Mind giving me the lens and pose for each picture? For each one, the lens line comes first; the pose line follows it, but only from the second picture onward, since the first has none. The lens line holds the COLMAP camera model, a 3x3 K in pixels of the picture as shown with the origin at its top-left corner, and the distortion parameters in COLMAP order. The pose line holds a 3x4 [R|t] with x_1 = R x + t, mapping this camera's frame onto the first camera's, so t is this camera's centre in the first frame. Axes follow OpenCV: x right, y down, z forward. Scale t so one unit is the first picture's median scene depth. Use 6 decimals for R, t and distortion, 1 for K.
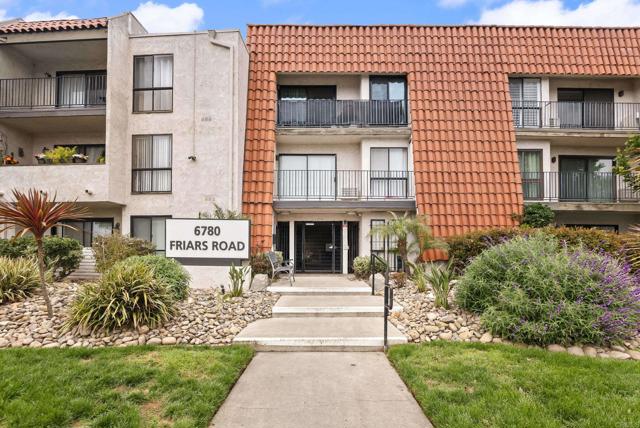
lens RADIAL K [[312.7, 0, 319.5], [0, 312.7, 248.6], [0, 0, 1]] dist [-0.010149, 0.000936]
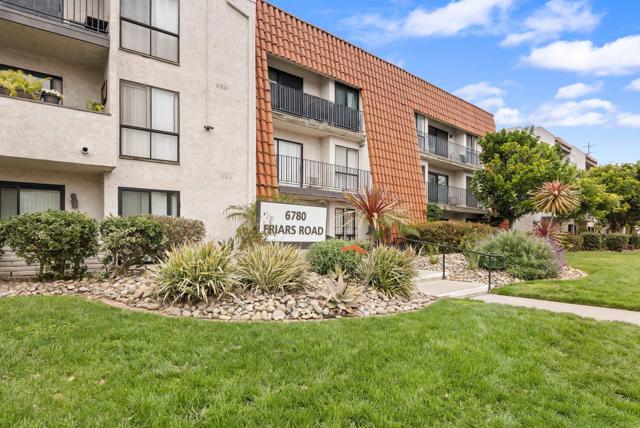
lens RADIAL K [[361.7, 0, 313.1], [0, 361.7, 236.5], [0, 0, 1]] dist [-0.005945, -0.001677]
pose [[0.765722, 0.002085, 0.643168, -0.812041], [-0.012494, 0.999854, 0.011633, -0.002028], [-0.643050, -0.016943, 0.765637, 0.034174]]
